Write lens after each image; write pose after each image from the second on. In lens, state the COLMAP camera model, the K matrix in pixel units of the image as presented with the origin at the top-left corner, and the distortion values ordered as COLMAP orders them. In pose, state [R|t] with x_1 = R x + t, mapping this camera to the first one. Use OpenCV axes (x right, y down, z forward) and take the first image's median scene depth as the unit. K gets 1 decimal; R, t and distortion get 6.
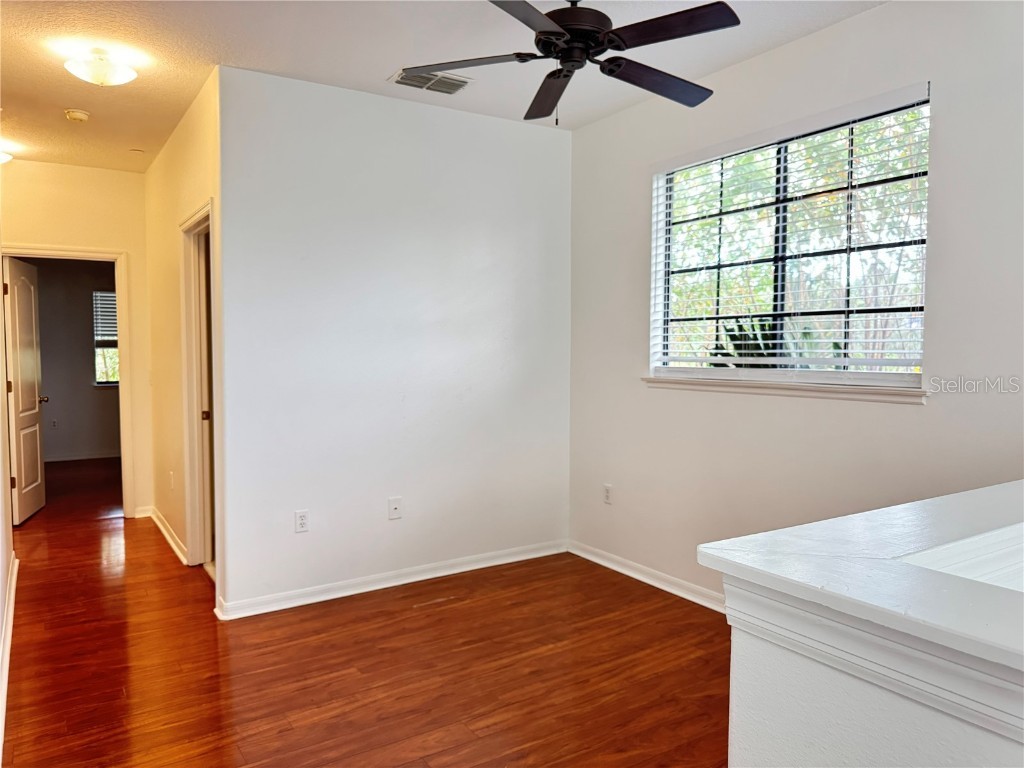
lens RADIAL K [[726.0, 0, 514.4], [0, 726.0, 392.1], [0, 0, 1]] dist [-0.002798, 0.001473]
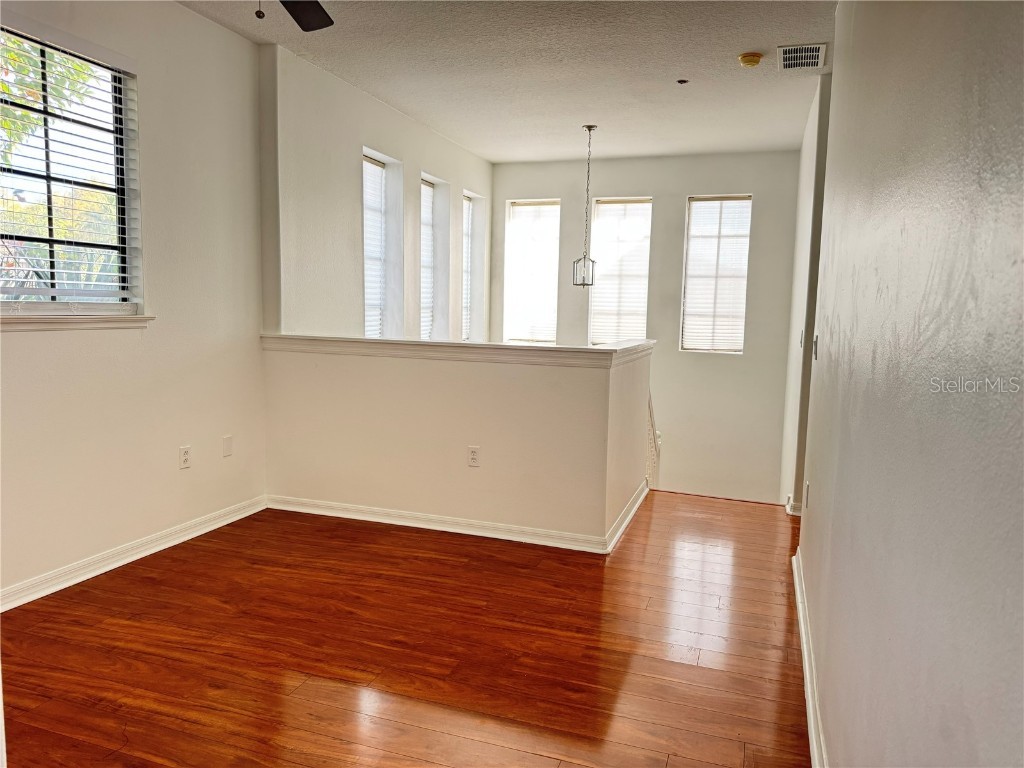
lens RADIAL K [[726.0, 0, 515.7], [0, 726.0, 380.5], [0, 0, 1]] dist [-0.002798, 0.001473]
pose [[-0.607365, -0.113457, 0.786279, -0.728434], [0.011890, 0.988340, 0.151798, -0.066495], [-0.794334, 0.101546, -0.598934, 1.120801]]
